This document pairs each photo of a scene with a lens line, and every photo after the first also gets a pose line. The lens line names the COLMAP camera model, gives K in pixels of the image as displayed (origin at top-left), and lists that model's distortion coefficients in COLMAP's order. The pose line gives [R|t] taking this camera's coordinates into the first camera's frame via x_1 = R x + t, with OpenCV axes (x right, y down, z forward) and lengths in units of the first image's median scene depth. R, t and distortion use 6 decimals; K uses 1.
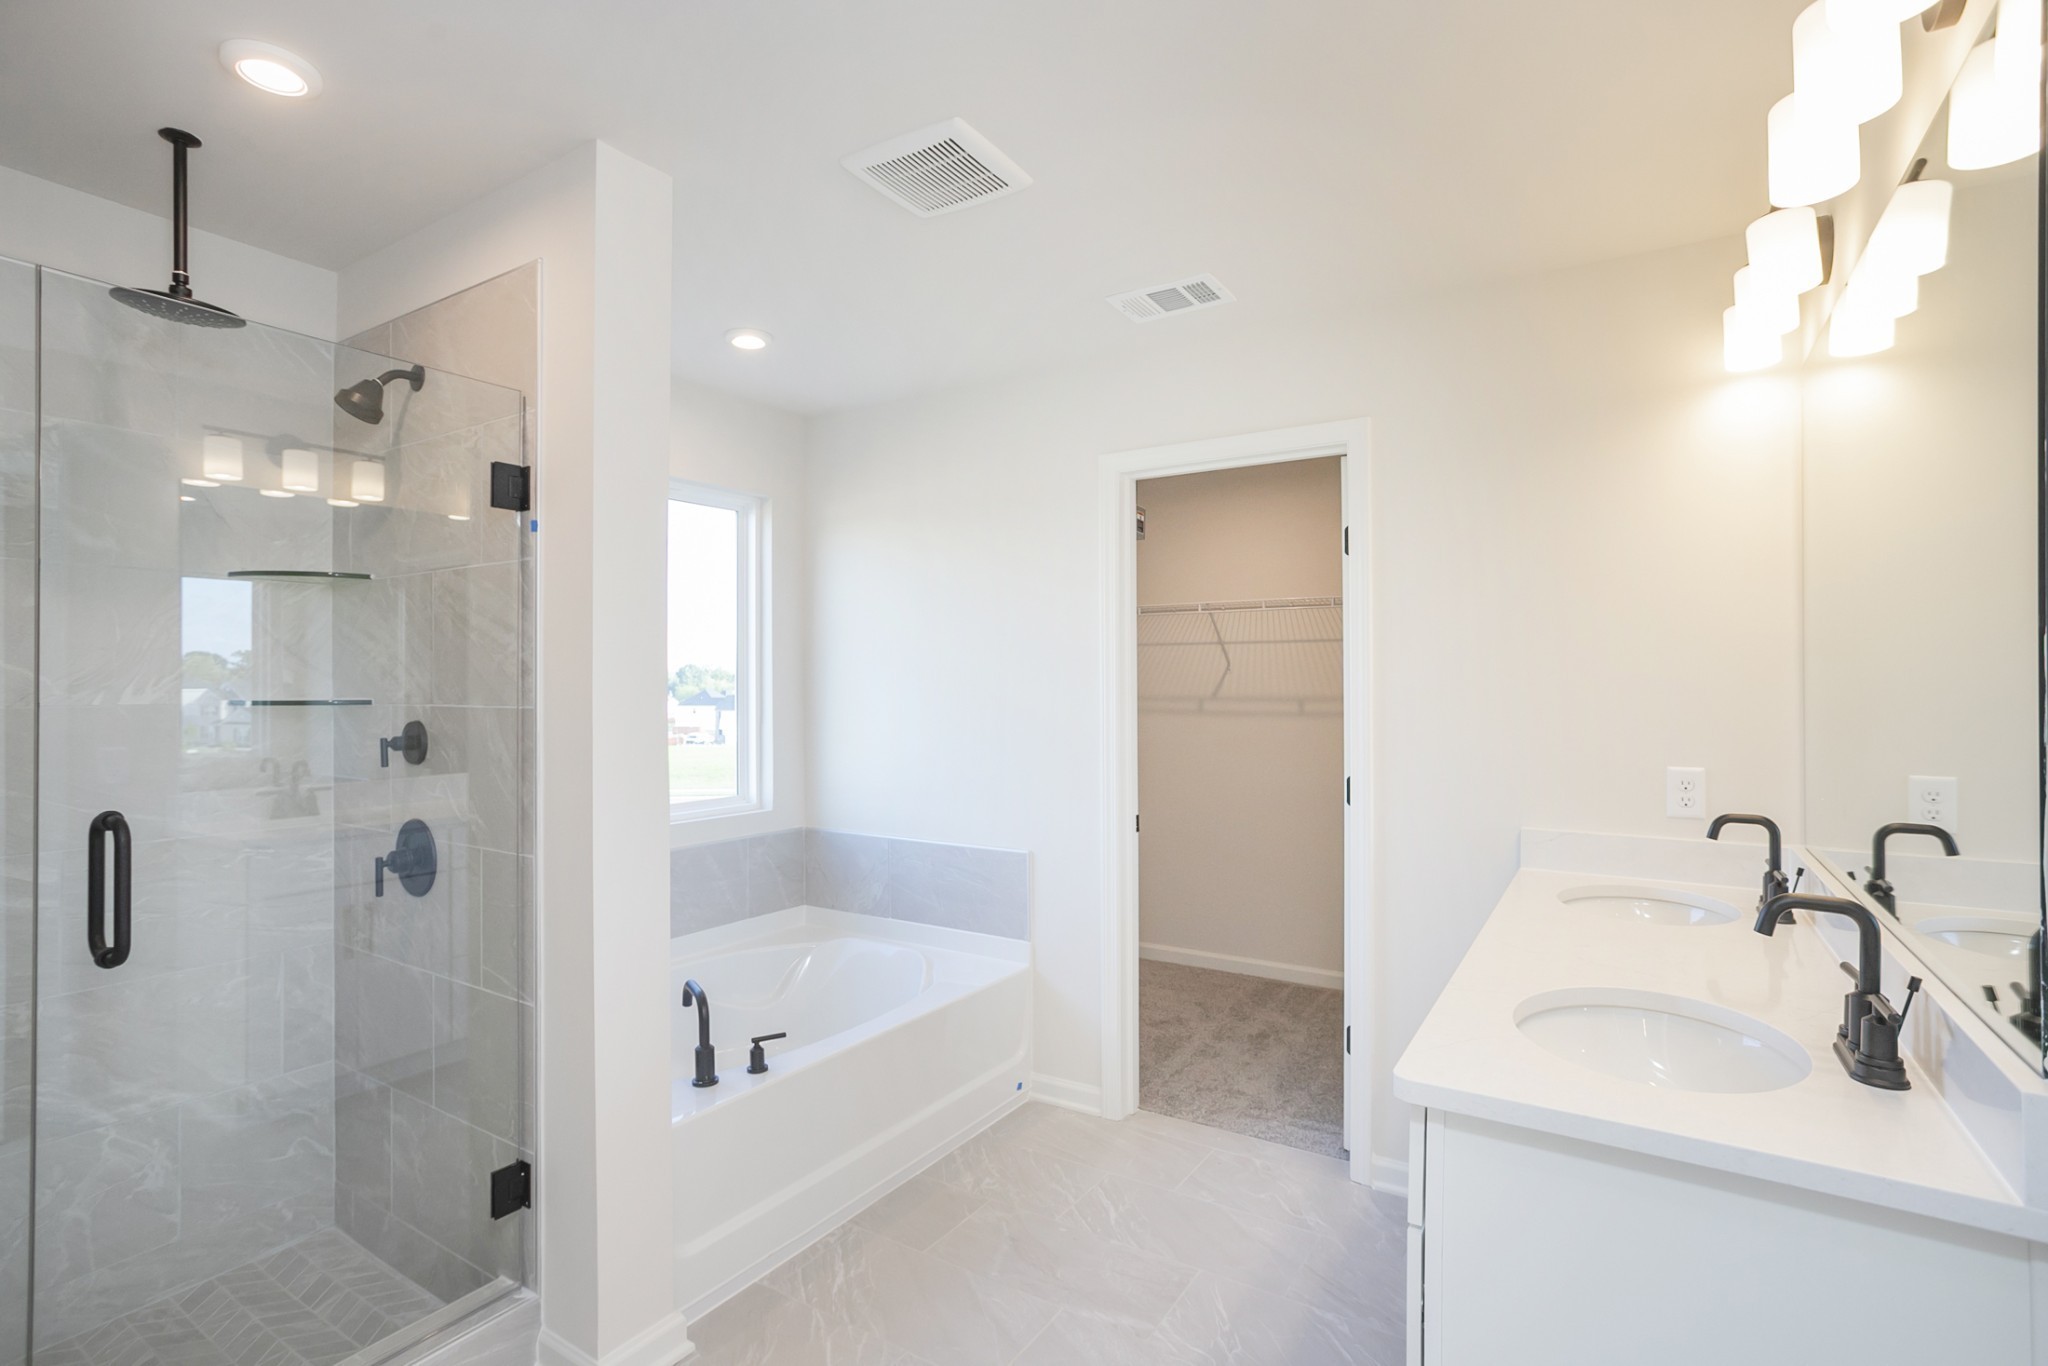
lens RADIAL K [[983.8, 0, 1016.9], [0, 983.8, 691.8], [0, 0, 1]] dist [0.002641, 0.000885]
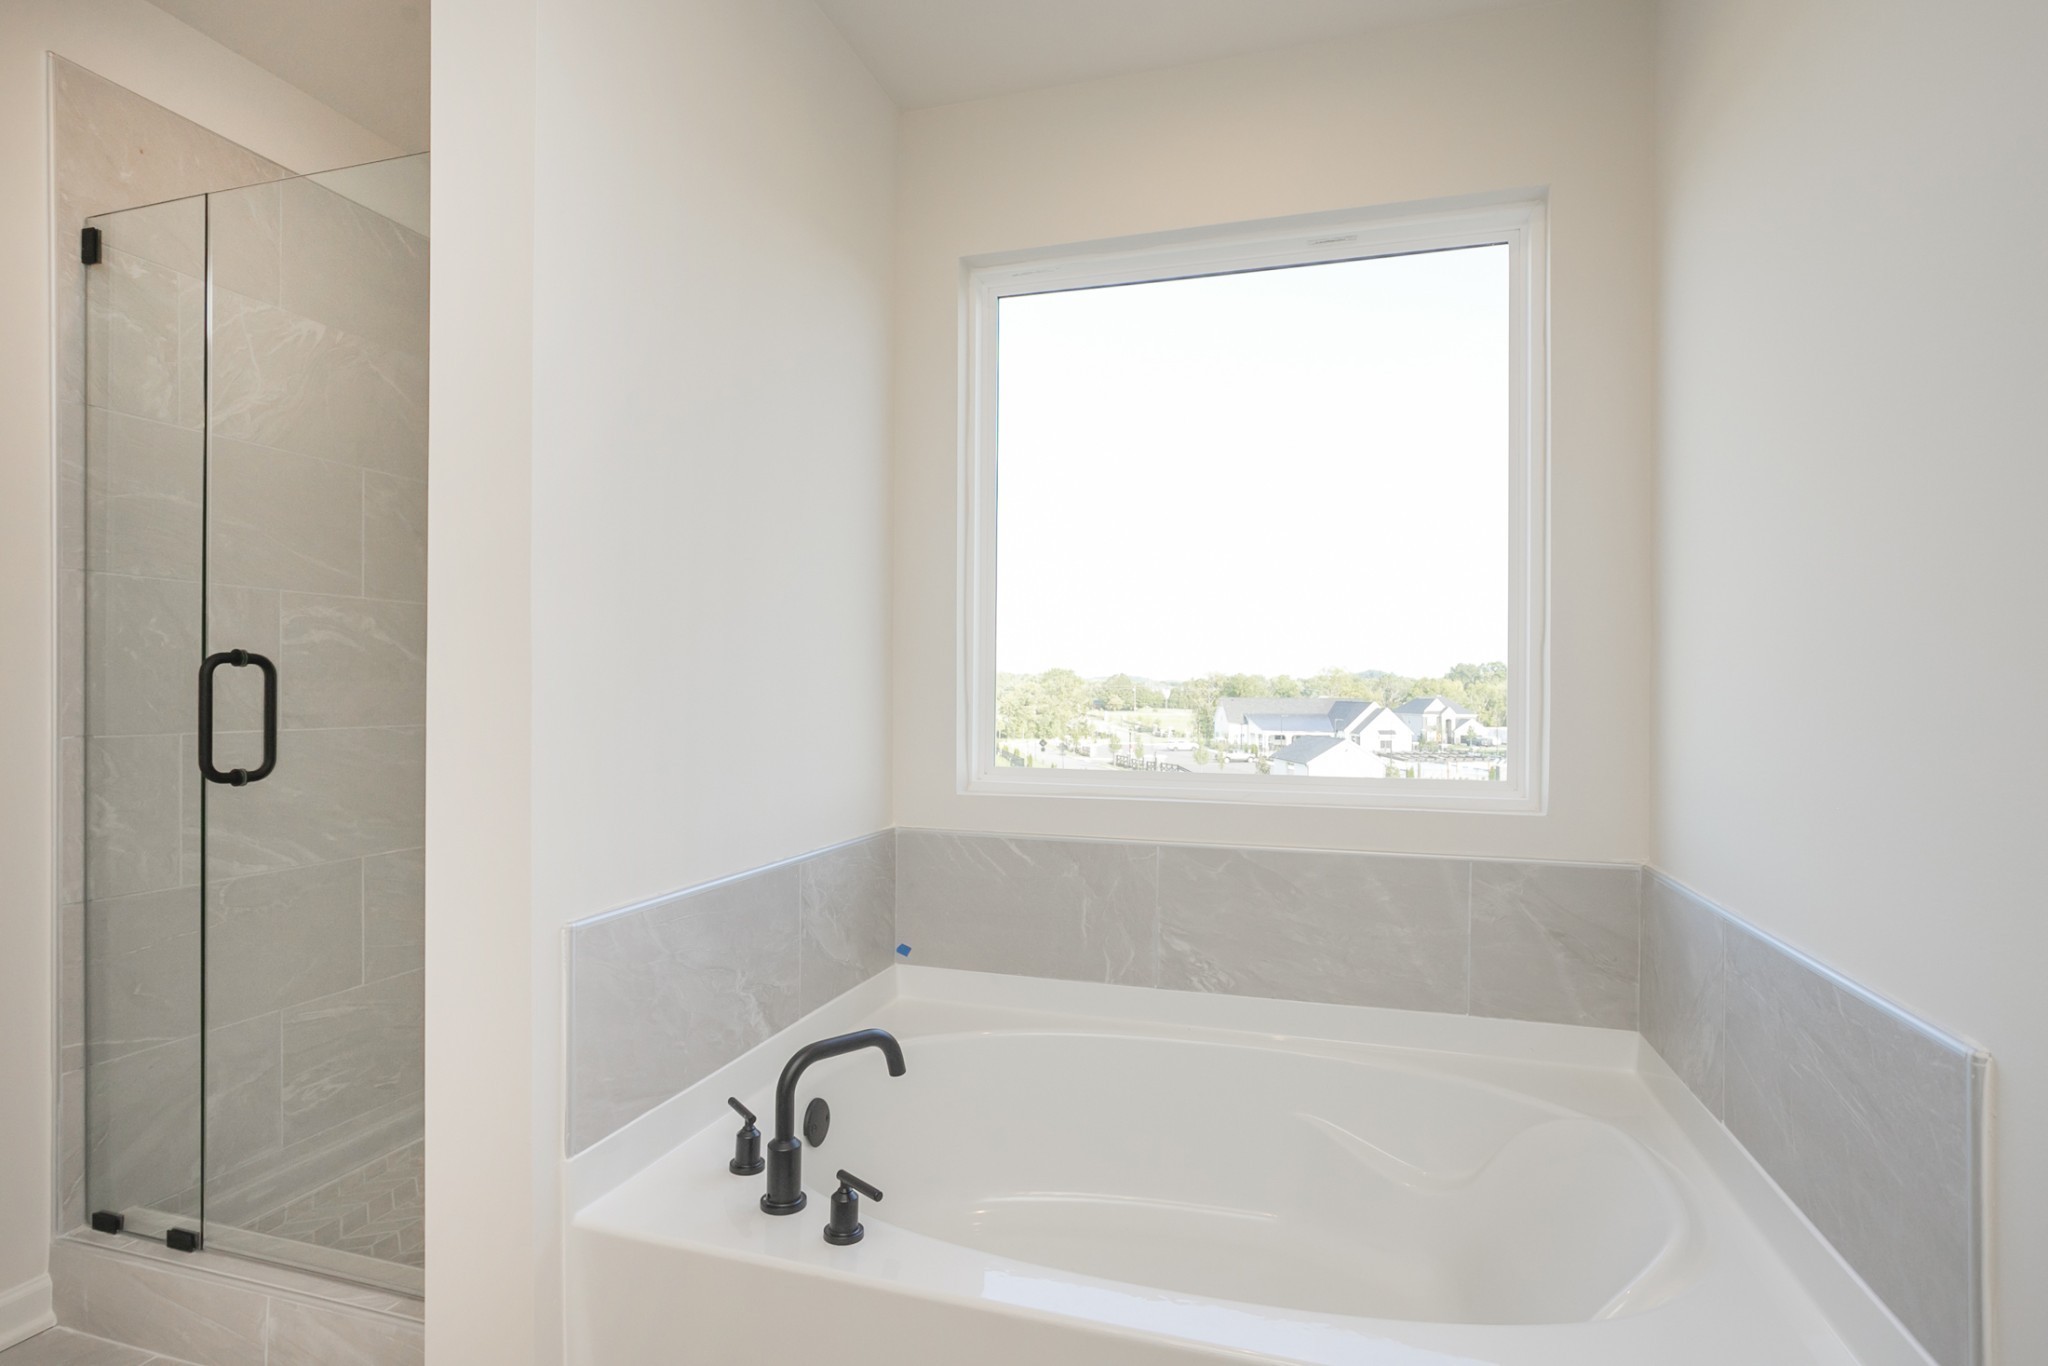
lens RADIAL K [[983.8, 0, 1016.9], [0, 983.8, 691.8], [0, 0, 1]] dist [0.002641, 0.000885]
pose [[0.247800, 0.001253, -0.968810, 0.171685], [-0.000464, 0.999999, 0.001175, 0.057341], [0.968811, 0.000158, 0.247800, 0.626428]]
